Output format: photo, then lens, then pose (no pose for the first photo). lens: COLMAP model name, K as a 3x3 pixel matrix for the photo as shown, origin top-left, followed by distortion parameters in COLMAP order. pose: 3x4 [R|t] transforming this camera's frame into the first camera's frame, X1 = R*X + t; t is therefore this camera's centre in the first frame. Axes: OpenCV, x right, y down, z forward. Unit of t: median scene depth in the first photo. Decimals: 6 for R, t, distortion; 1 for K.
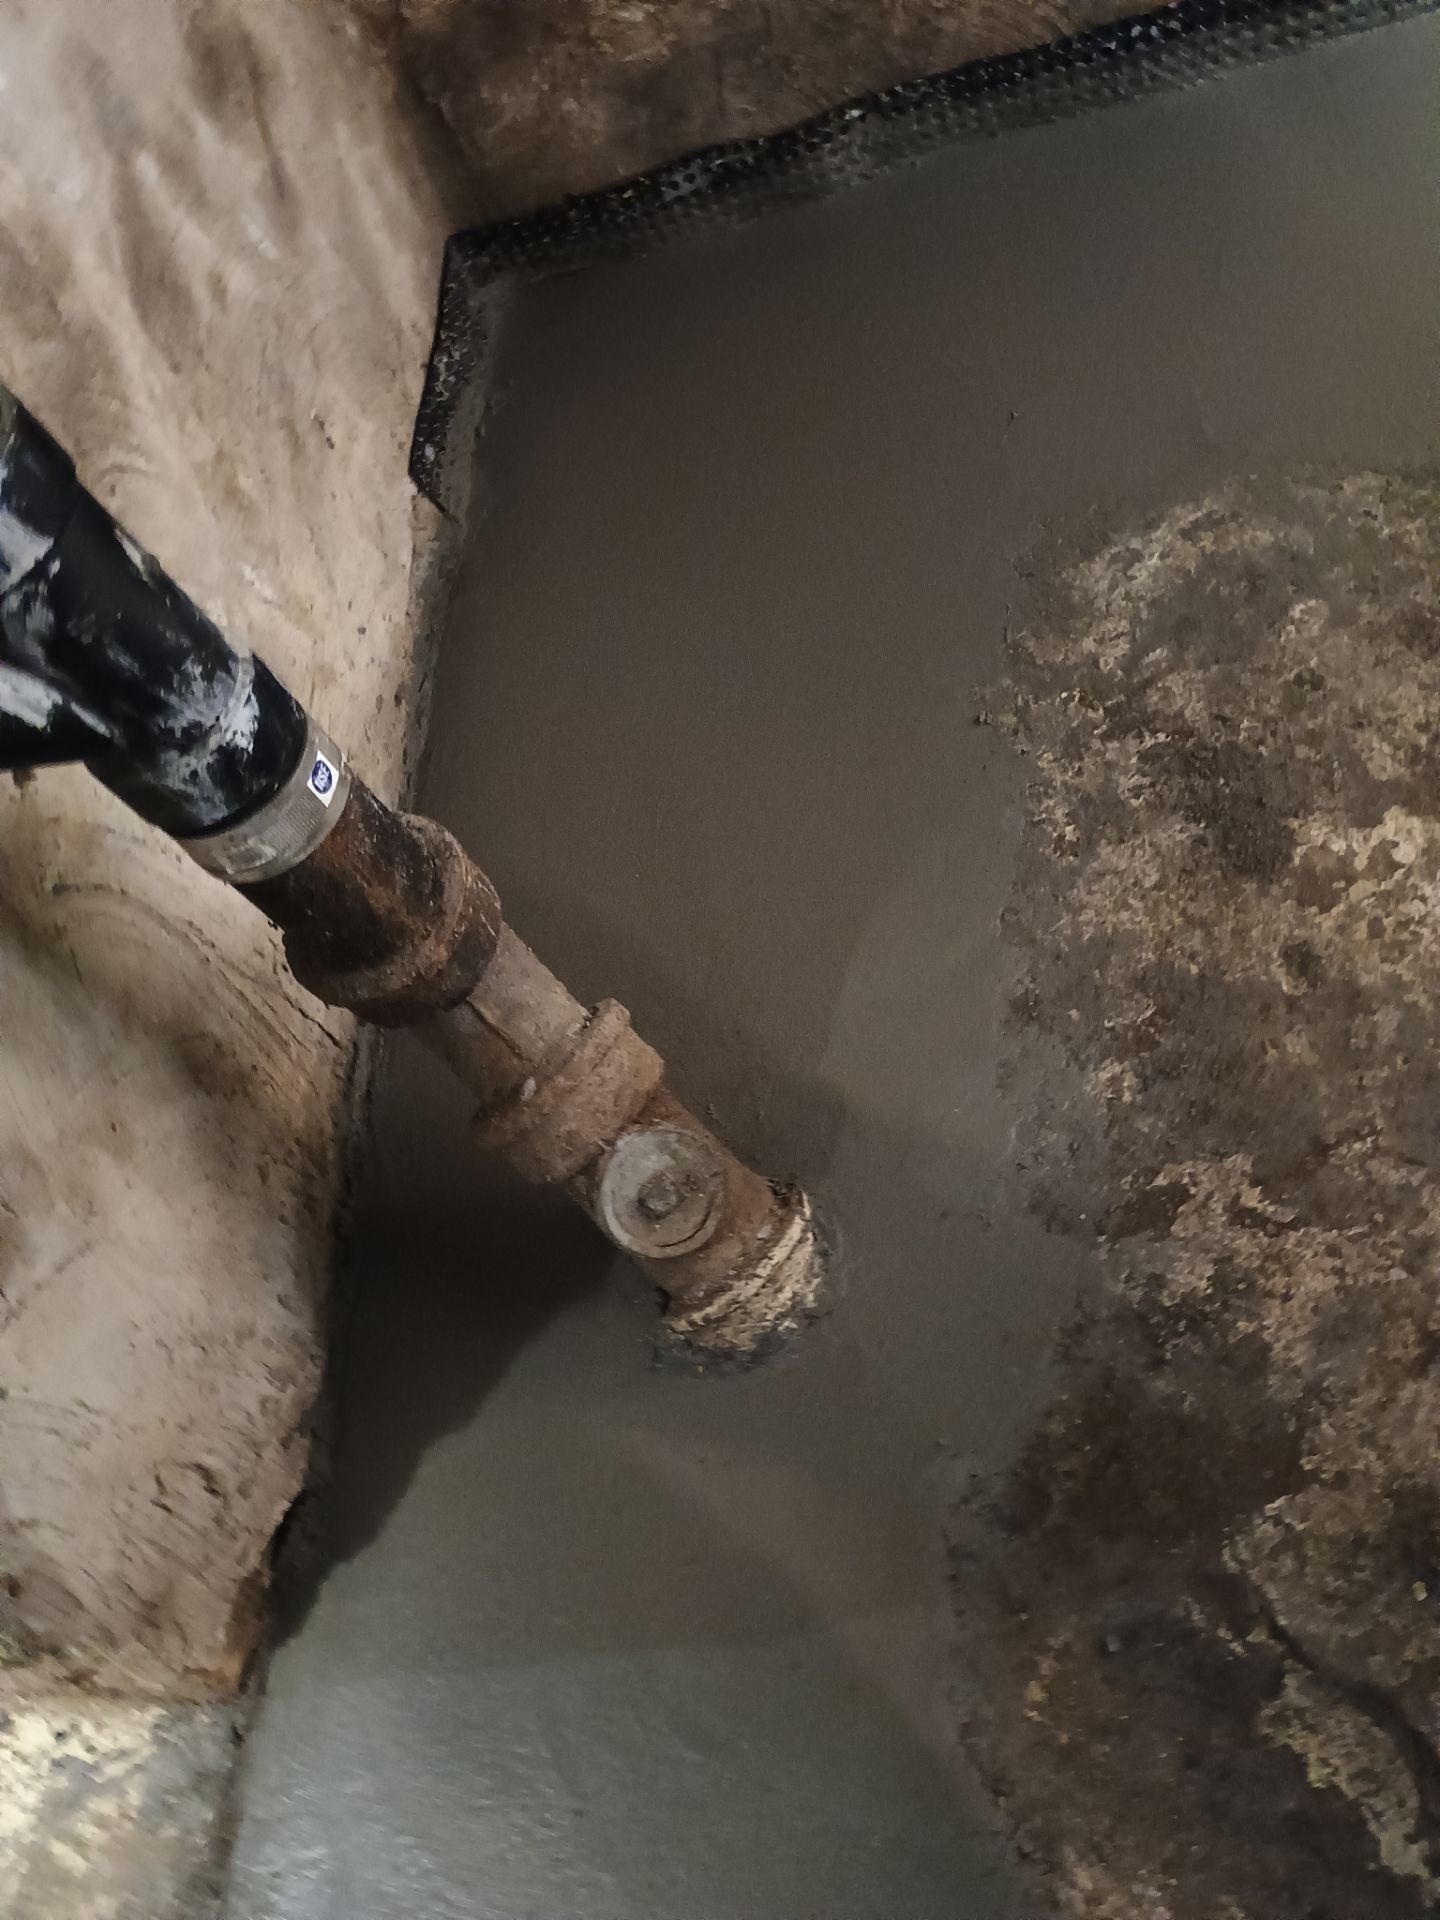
lens RADIAL K [[1656.1, 0, 719.5], [0, 1656.1, 970.9], [0, 0, 1]] dist [0.063953, -0.085751]
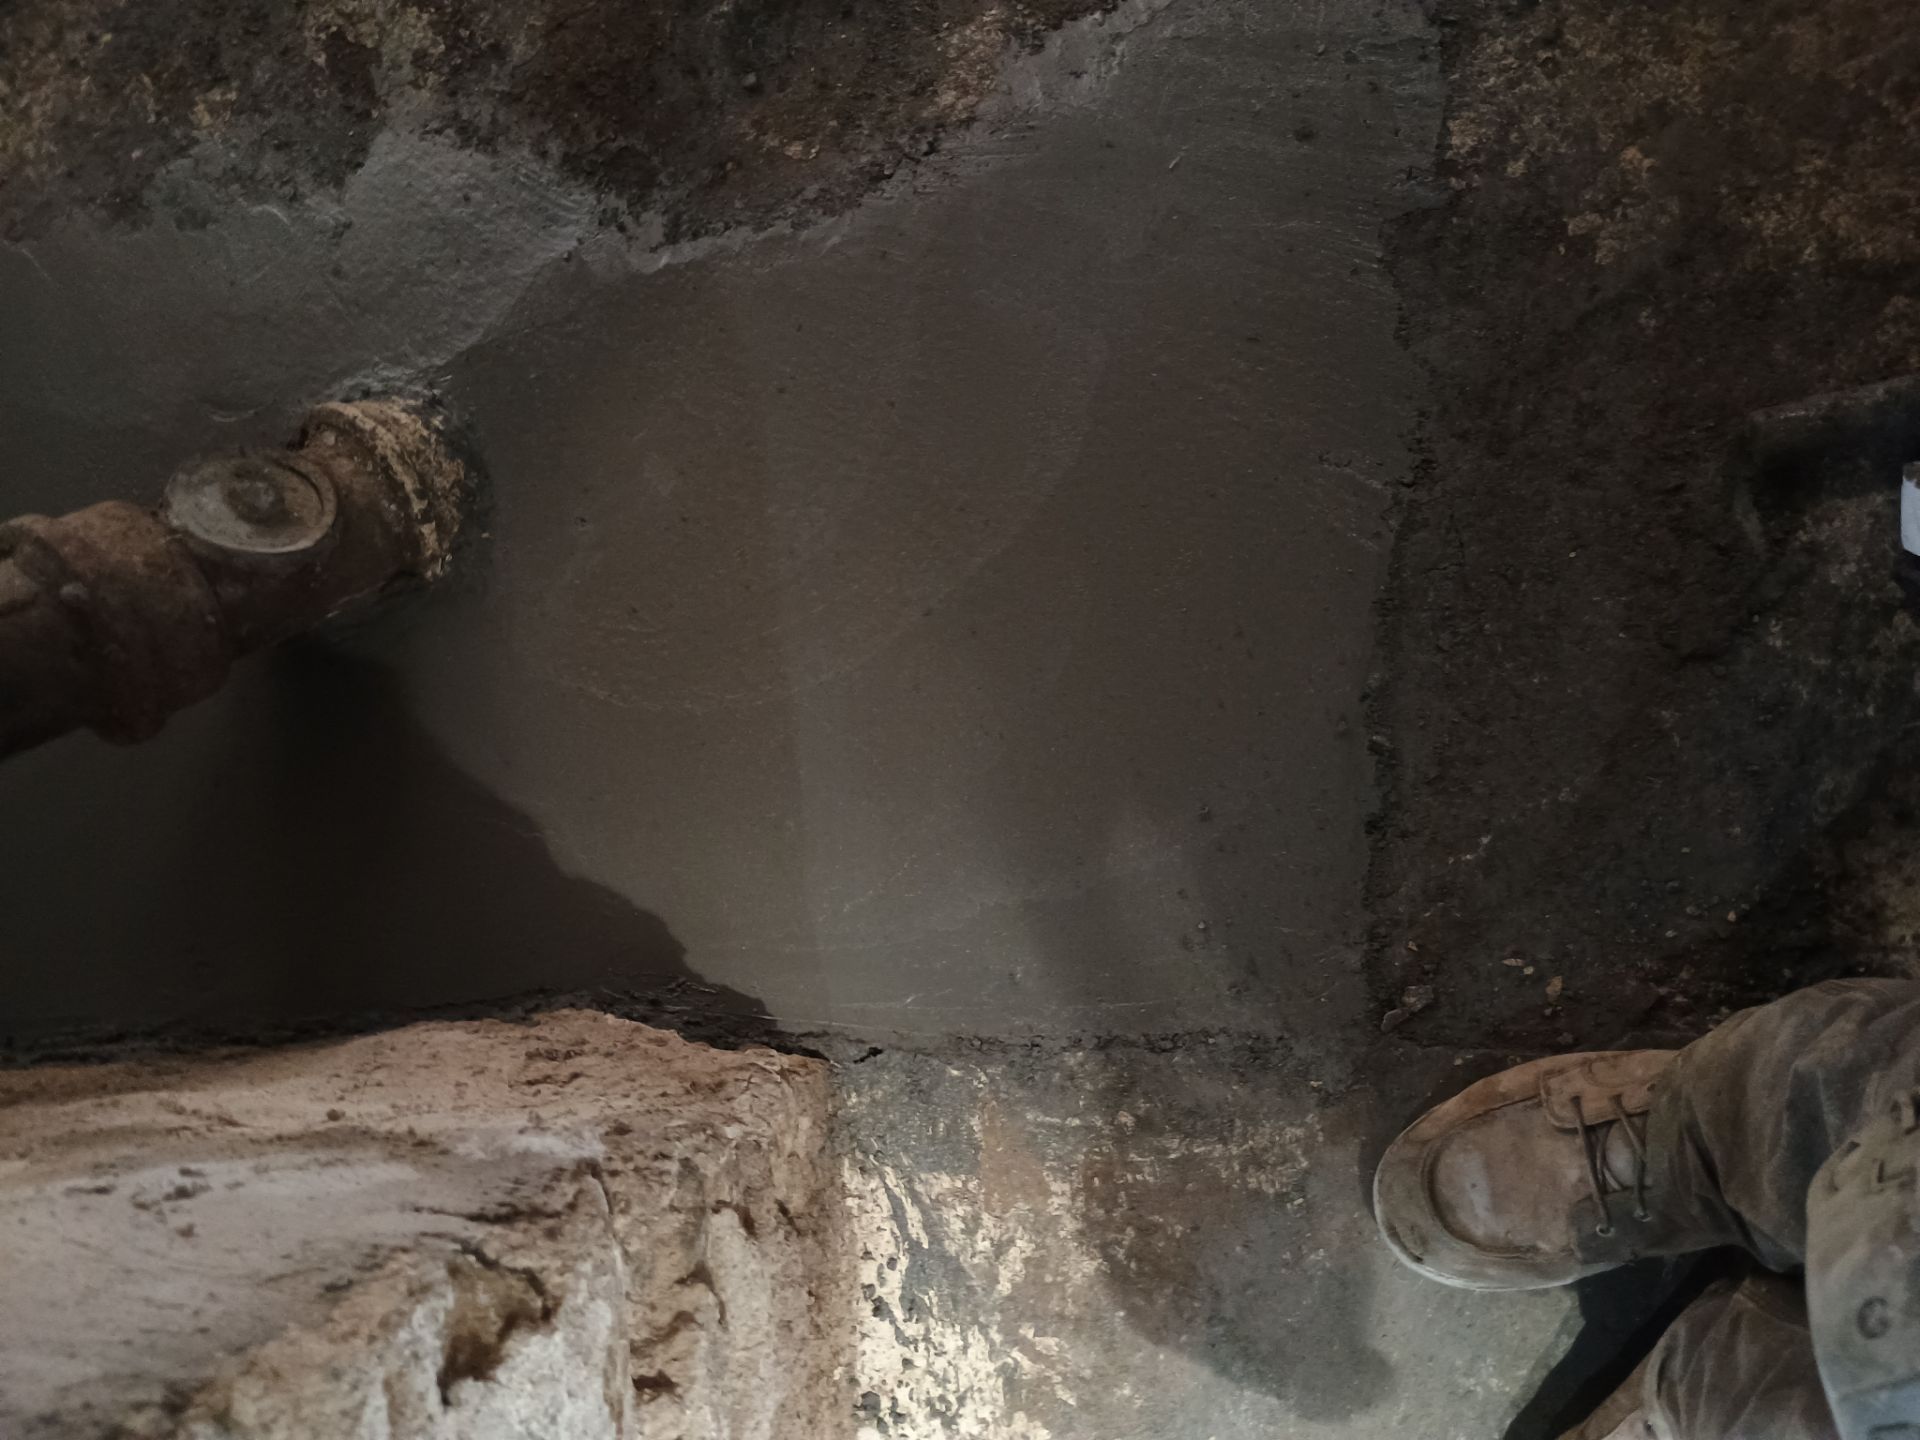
lens RADIAL K [[1656.1, 0, 947.3], [0, 1656.1, 725.0], [0, 0, 1]] dist [0.063953, -0.085751]
pose [[-0.015016, -0.897993, 0.439753, -0.491255], [0.950044, 0.124313, 0.286292, 0.229502], [-0.311755, 0.422084, 0.851266, 0.209465]]
